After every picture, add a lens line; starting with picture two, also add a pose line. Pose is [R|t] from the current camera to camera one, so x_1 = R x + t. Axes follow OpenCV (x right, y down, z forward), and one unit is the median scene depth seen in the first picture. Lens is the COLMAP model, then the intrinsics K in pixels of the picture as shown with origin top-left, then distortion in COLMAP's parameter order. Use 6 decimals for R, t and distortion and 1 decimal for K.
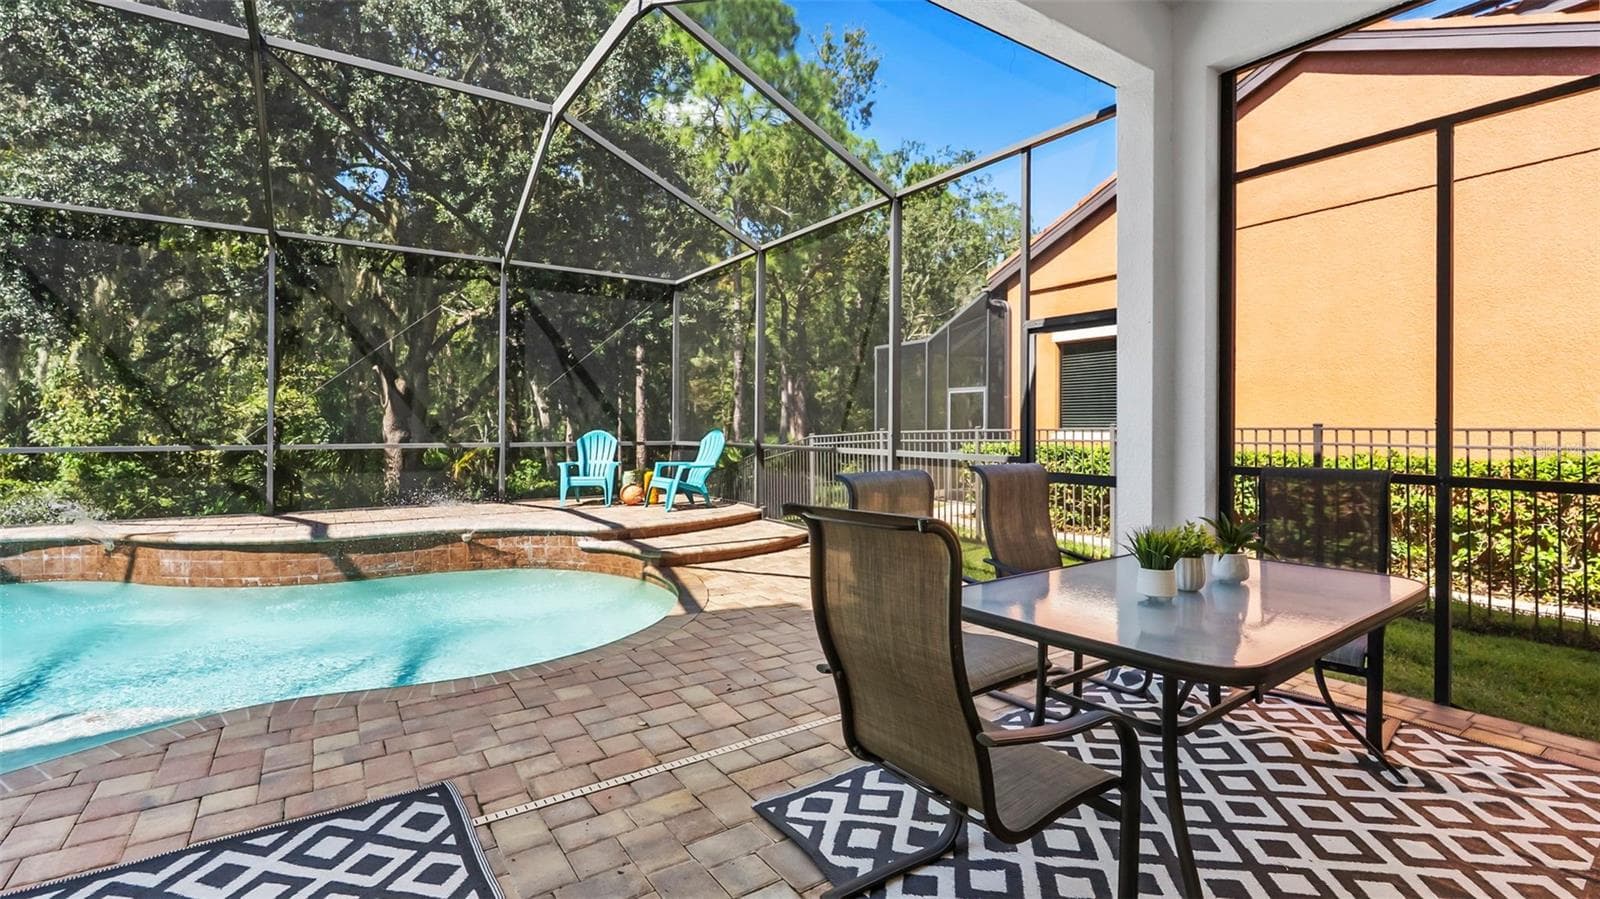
lens RADIAL K [[721.2, 0, 807.0], [0, 721.2, 437.8], [0, 0, 1]] dist [-0.009531, 0.001601]
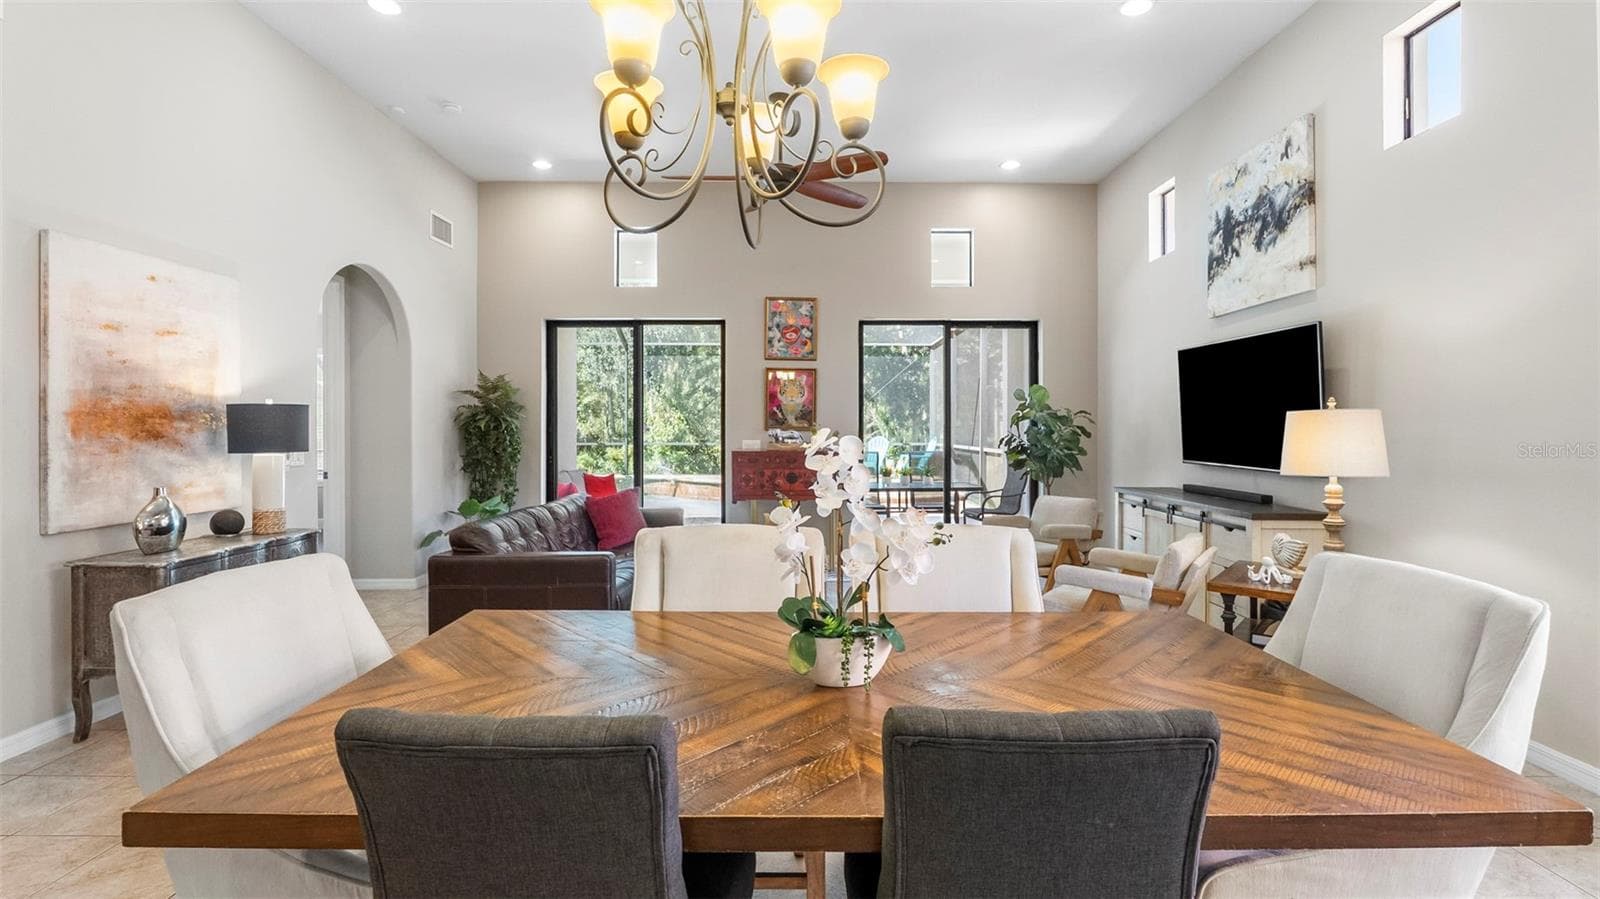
lens RADIAL K [[721.2, 0, 789.1], [0, 721.2, 427.3], [0, 0, 1]] dist [-0.009531, 0.001601]
pose [[0.819017, -0.003674, -0.573758, 0.514600], [-0.007946, 0.999811, -0.017744, 0.000702], [0.573714, 0.019092, 0.818833, -0.536453]]
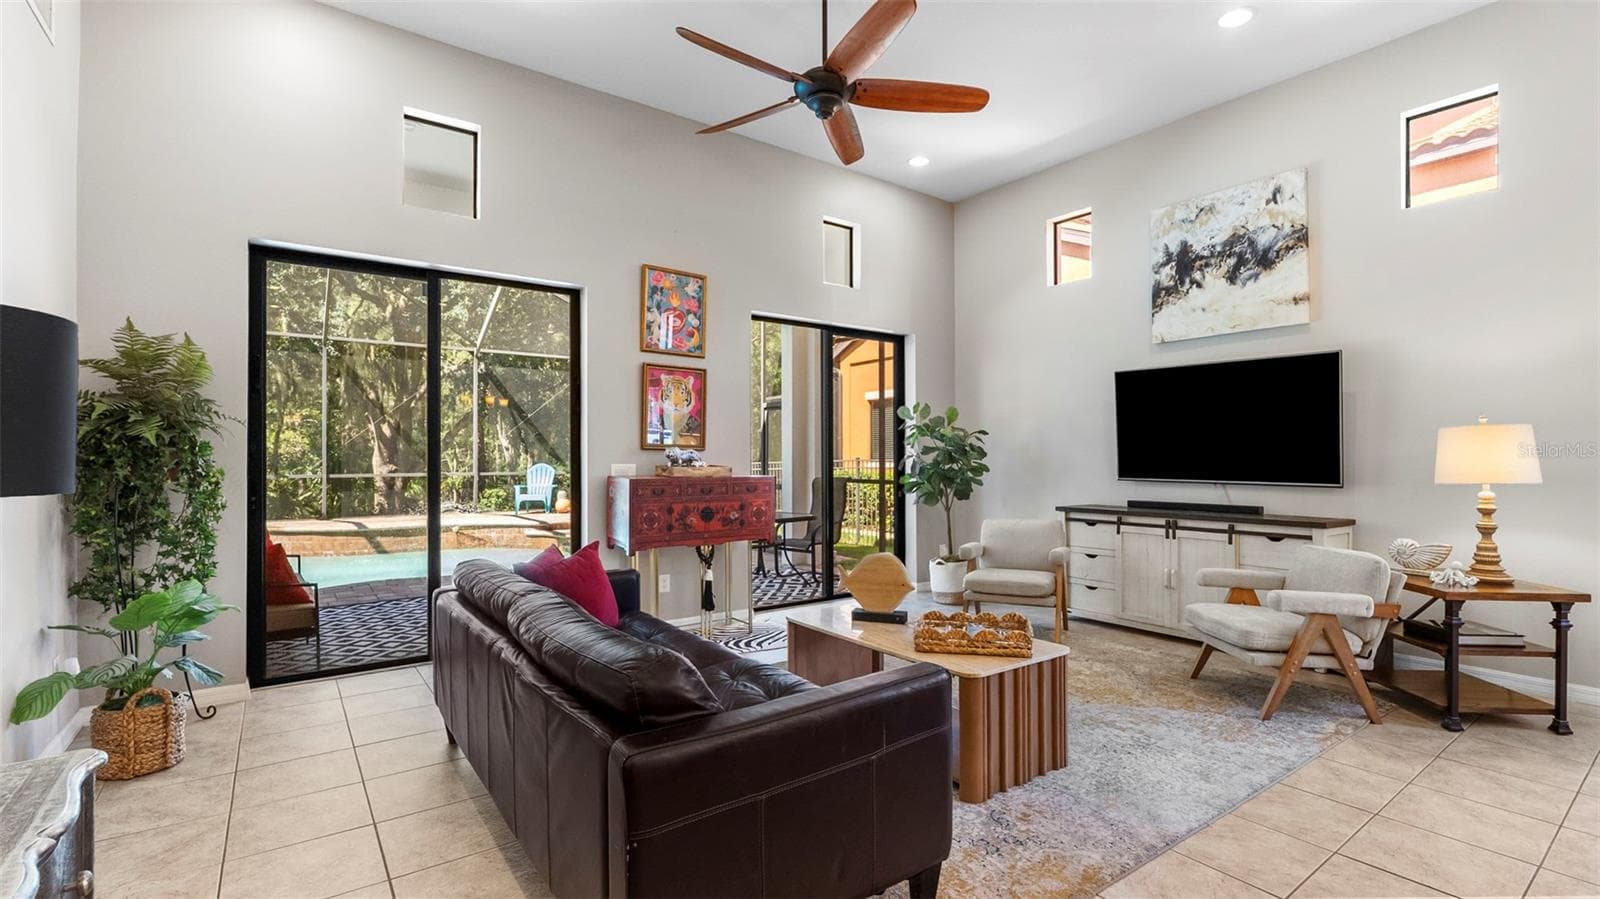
lens RADIAL K [[721.2, 0, 806.2], [0, 721.2, 461.0], [0, 0, 1]] dist [-0.009531, 0.001601]
pose [[0.999168, -0.004992, 0.040468, 0.186550], [0.005511, 0.999904, -0.012706, 0.005990], [-0.040401, 0.012918, 0.999100, -0.482717]]
